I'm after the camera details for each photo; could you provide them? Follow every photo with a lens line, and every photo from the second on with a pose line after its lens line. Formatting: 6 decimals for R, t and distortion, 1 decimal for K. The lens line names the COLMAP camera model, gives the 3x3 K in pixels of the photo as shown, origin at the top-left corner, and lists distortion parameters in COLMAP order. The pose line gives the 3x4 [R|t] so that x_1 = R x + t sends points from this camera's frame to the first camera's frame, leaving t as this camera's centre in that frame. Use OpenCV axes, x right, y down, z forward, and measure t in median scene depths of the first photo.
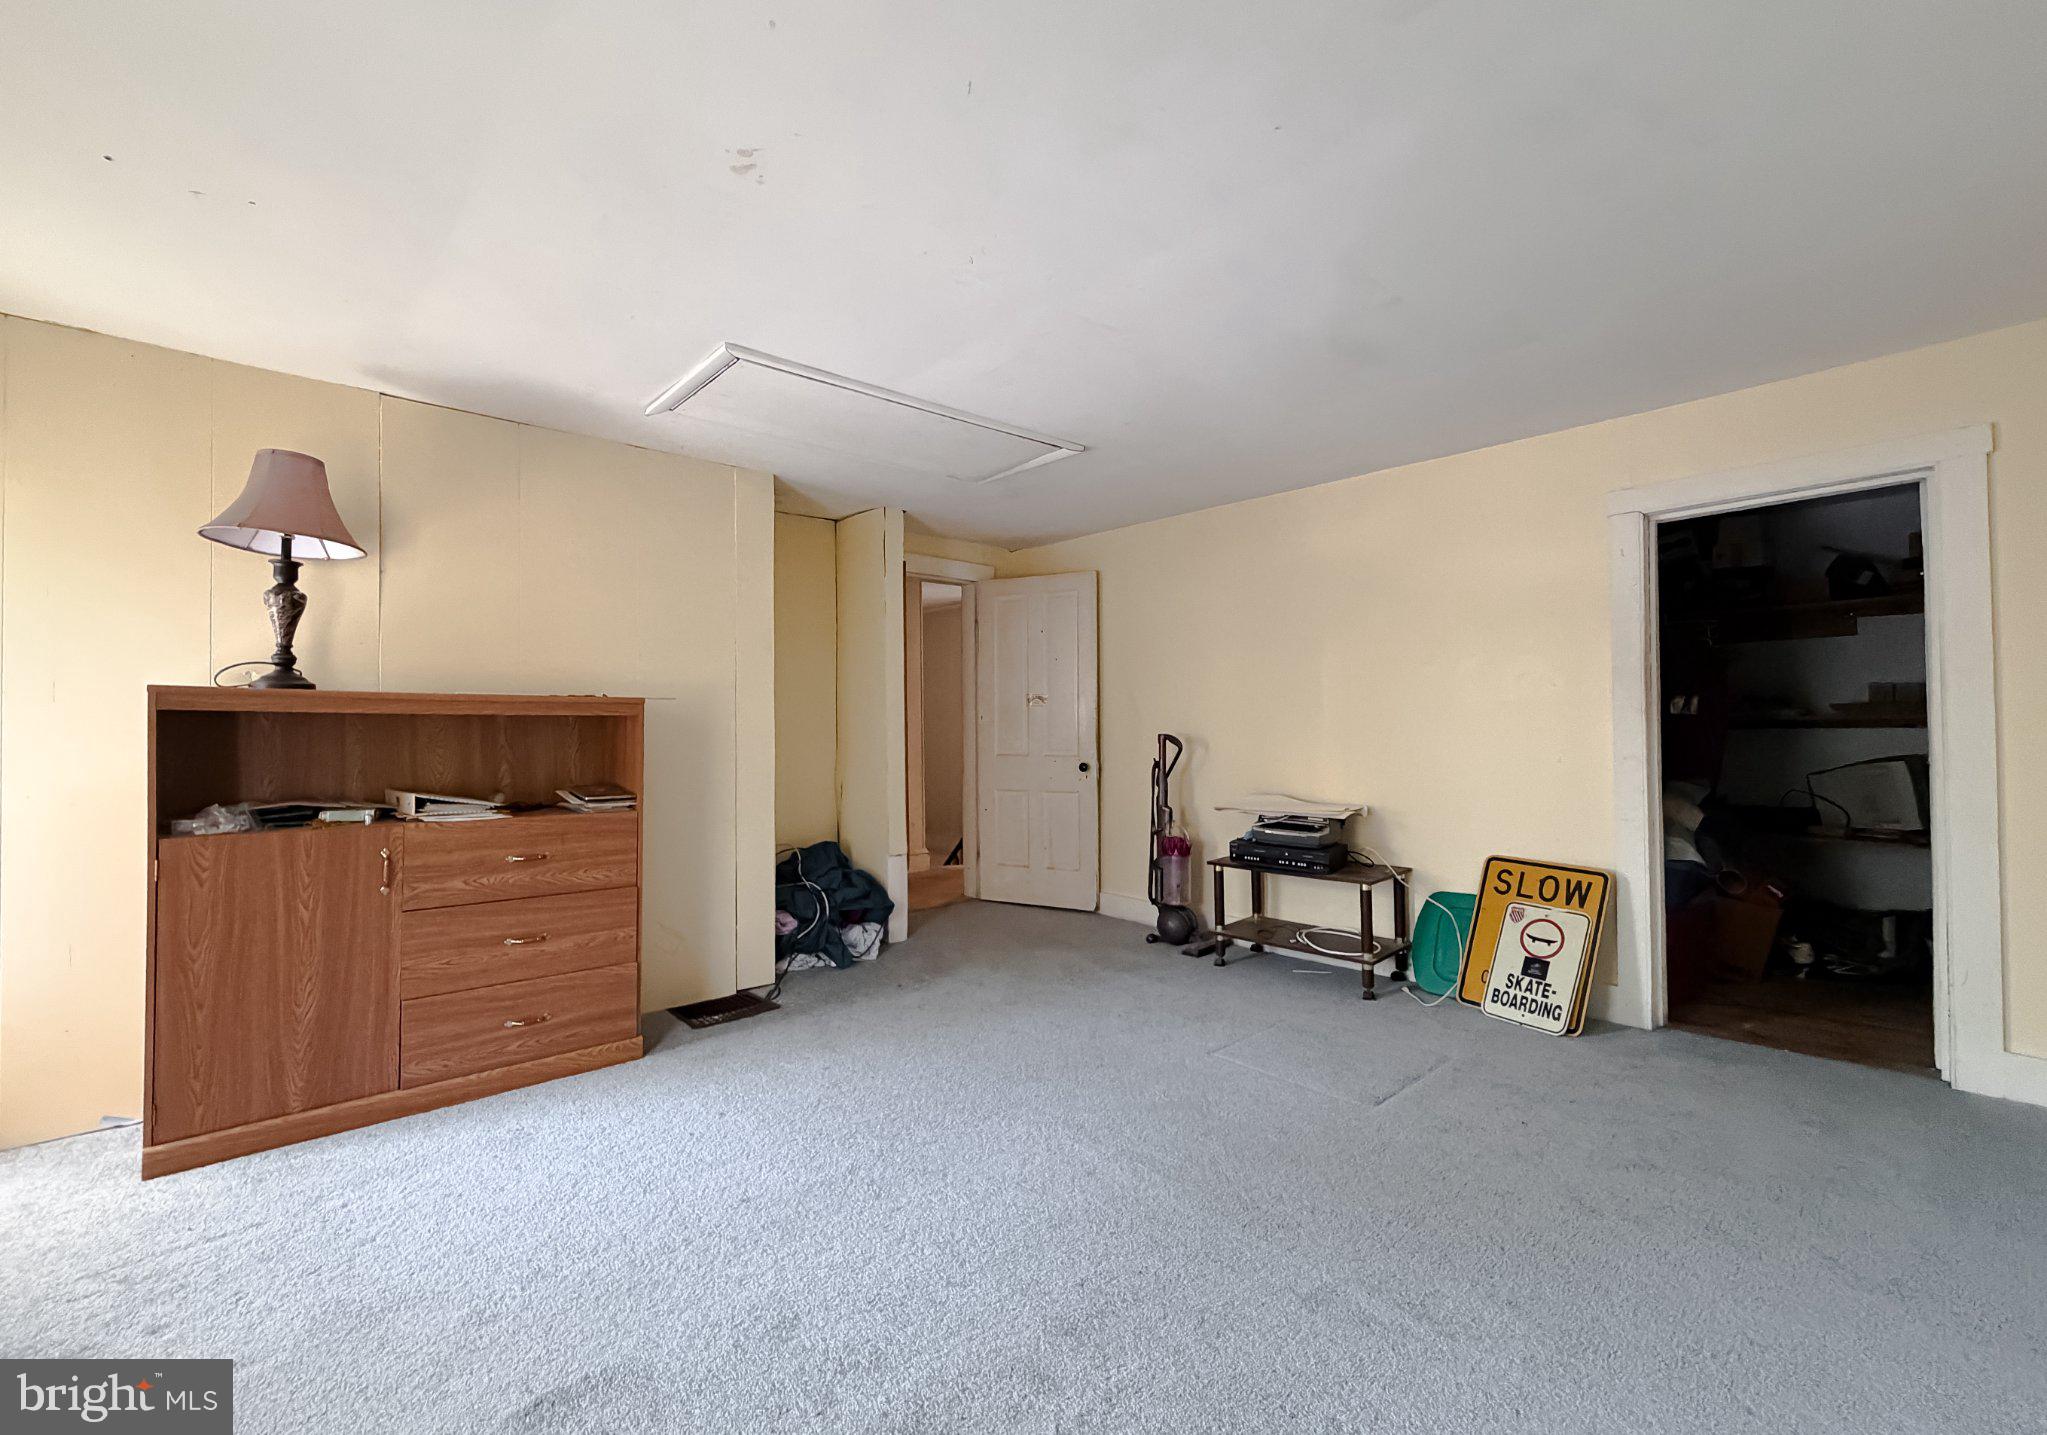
lens RADIAL K [[854.1, 0, 1014.0], [0, 854.1, 720.6], [0, 0, 1]] dist [-0.013267, 0.000783]
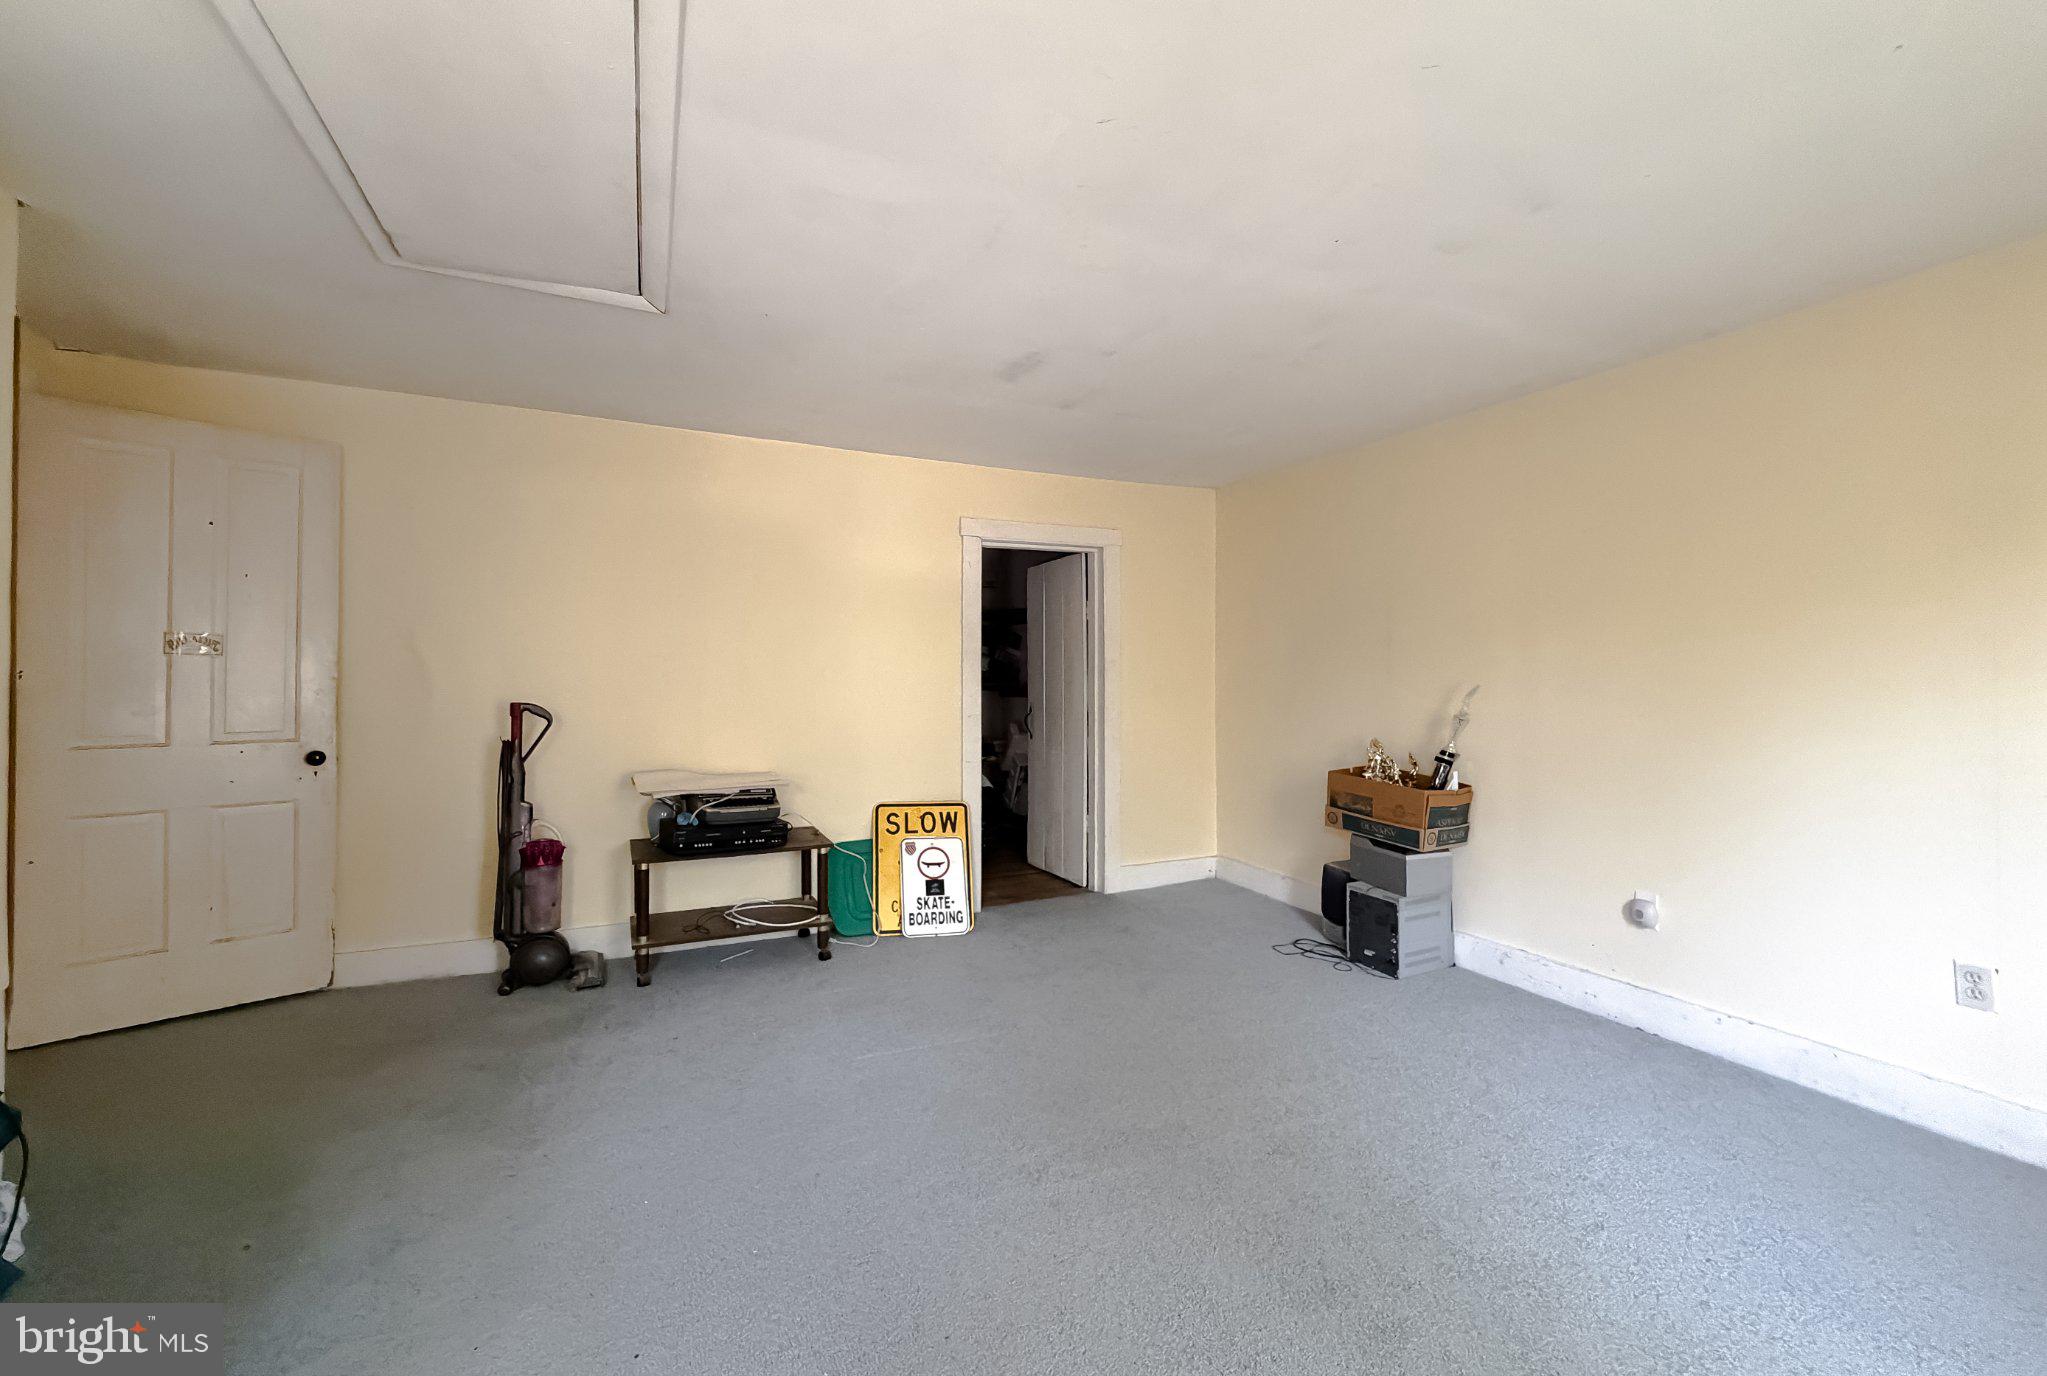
lens RADIAL K [[816.2, 0, 1021.3], [0, 816.2, 683.7], [0, 0, 1]] dist [0.002160, -0.000027]
pose [[0.313801, 0.002932, 0.949484, -0.457453], [-0.012656, 0.999919, 0.001095, -0.009689], [-0.949404, -0.012360, 0.313813, 0.479394]]
